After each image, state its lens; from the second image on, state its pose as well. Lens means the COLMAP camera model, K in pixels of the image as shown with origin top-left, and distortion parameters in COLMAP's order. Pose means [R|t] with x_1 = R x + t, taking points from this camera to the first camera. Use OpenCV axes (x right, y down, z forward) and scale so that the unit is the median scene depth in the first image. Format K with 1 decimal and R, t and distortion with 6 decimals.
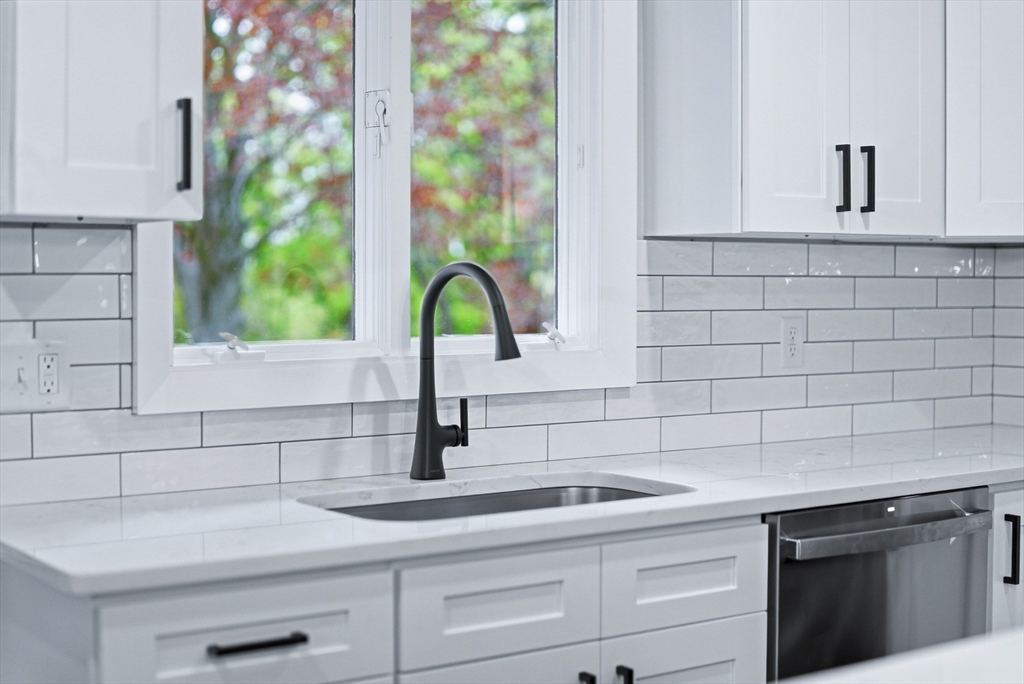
lens RADIAL K [[1513.9, 0, 512.0], [0, 1513.9, 342.0], [0, 0, 1]] dist [-0.080919, -0.038560]
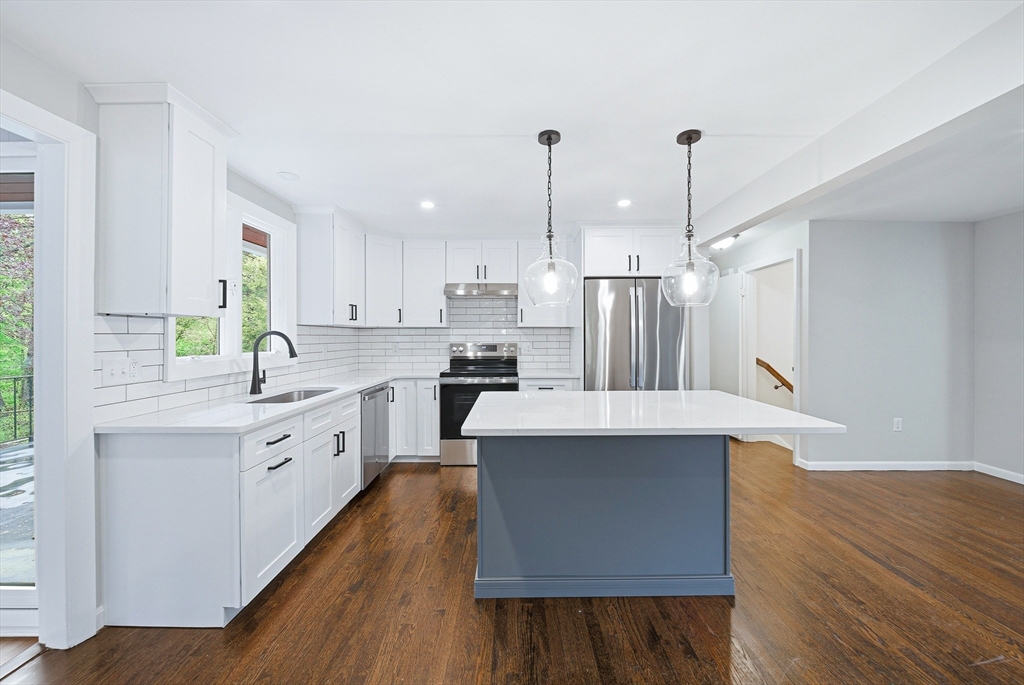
lens RADIAL K [[371.6, 0, 512.4], [0, 371.6, 337.4], [0, 0, 1]] dist [-0.003041, -0.000232]
pose [[0.576902, -0.001438, 0.816812, -0.408083], [0.031707, 0.999284, -0.020634, -0.002027], [-0.816198, 0.037803, 0.576535, 0.030880]]
